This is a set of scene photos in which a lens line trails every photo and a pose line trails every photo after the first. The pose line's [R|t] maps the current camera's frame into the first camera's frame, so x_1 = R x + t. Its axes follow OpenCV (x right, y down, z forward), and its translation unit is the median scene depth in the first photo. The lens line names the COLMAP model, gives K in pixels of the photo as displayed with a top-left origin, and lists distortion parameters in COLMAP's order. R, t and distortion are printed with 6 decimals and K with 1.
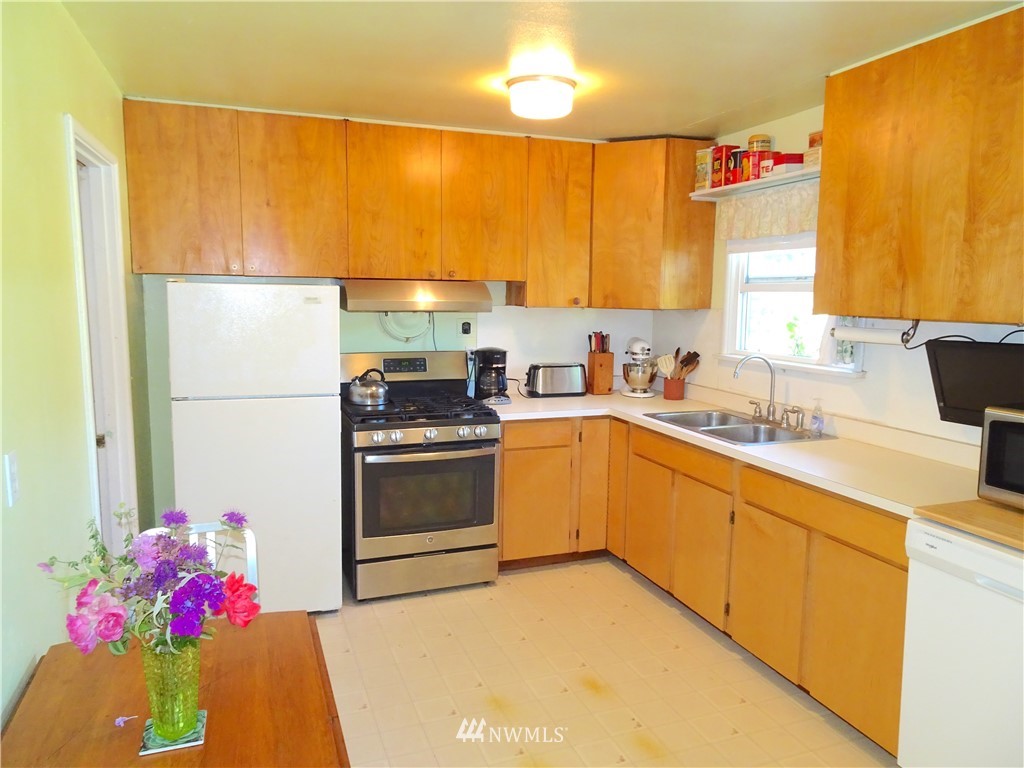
lens RADIAL K [[729.4, 0, 510.2], [0, 729.4, 380.9], [0, 0, 1]] dist [0.006993, 0.007745]
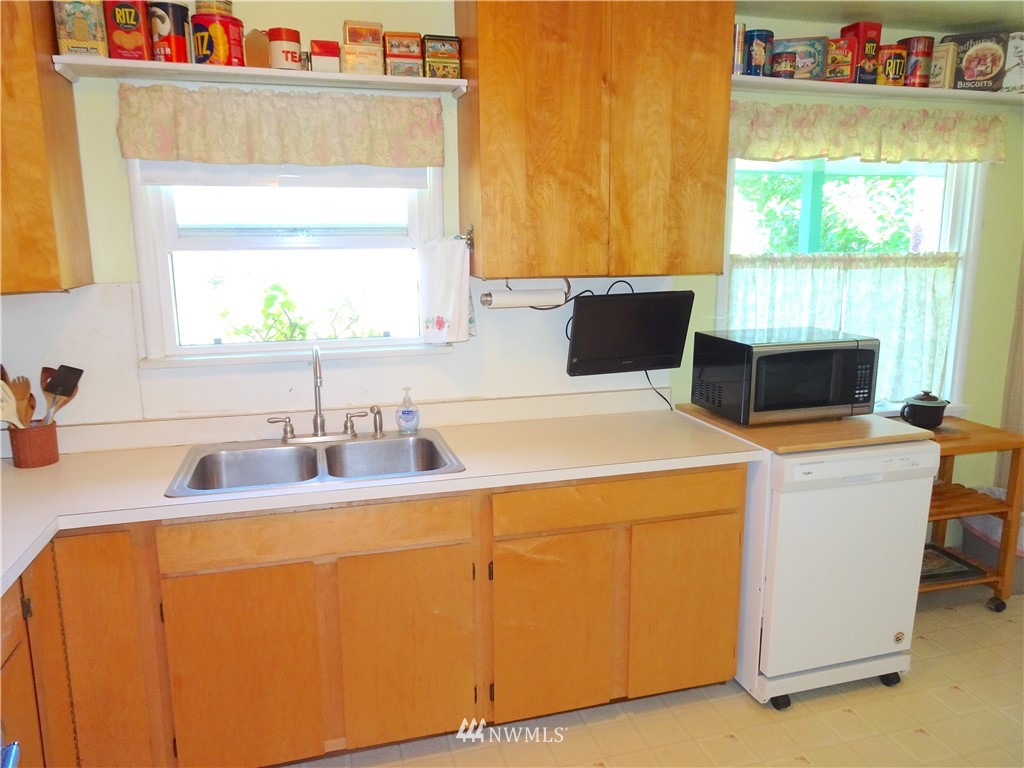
lens RADIAL K [[729.4, 0, 511.8], [0, 729.4, 379.8], [0, 0, 1]] dist [0.006993, 0.007745]
pose [[0.075417, -0.182777, 0.980258, -0.327457], [0.132109, 0.976223, 0.171860, -0.102798], [-0.988362, 0.116540, 0.097770, 0.814618]]
